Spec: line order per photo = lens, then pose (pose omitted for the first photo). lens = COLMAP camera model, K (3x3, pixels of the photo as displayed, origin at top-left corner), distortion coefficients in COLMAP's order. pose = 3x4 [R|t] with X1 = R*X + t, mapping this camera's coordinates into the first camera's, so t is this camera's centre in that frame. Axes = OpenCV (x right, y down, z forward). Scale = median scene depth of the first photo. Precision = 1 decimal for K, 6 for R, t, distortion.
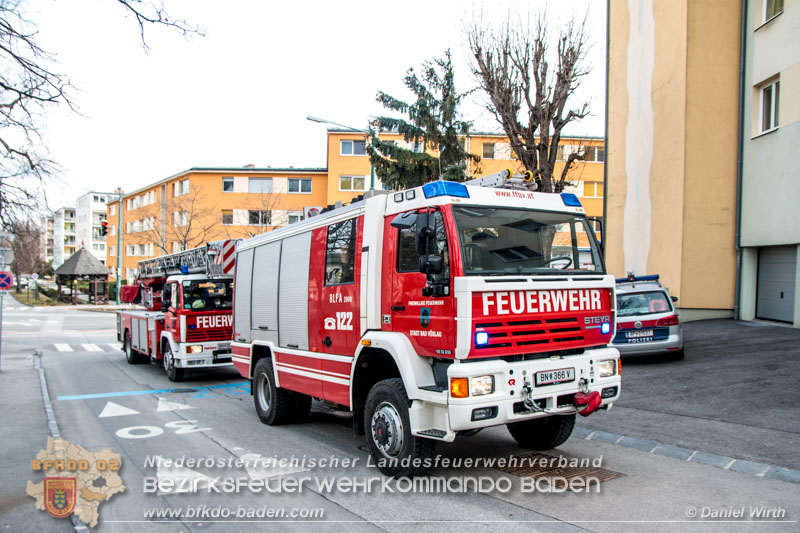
lens RADIAL K [[626.5, 0, 400.0], [0, 626.5, 266.5], [0, 0, 1]] dist [-0.144714, 0.119172]
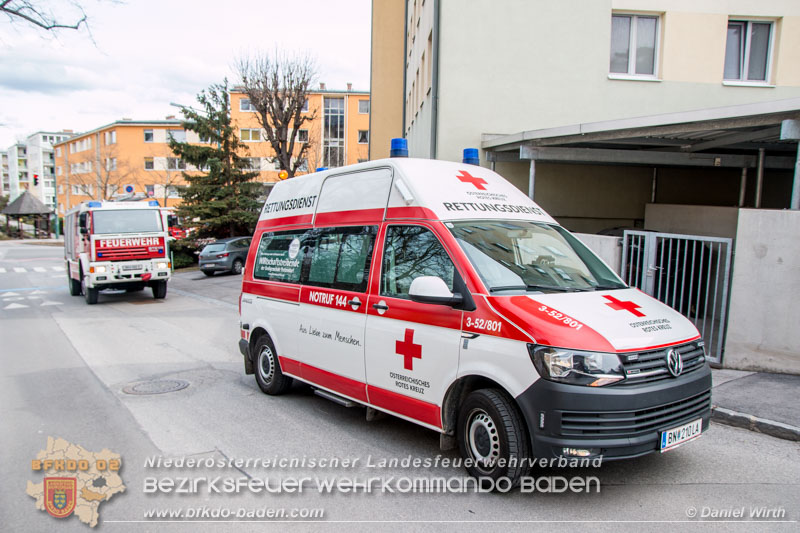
lens RADIAL K [[626.5, 0, 400.0], [0, 626.5, 266.5], [0, 0, 1]] dist [-0.144714, 0.119172]
pose [[0.998955, -0.007054, 0.045158, 0.154479], [0.001841, 0.993427, 0.114456, -0.017707], [-0.045668, -0.114253, 0.992401, -0.217554]]
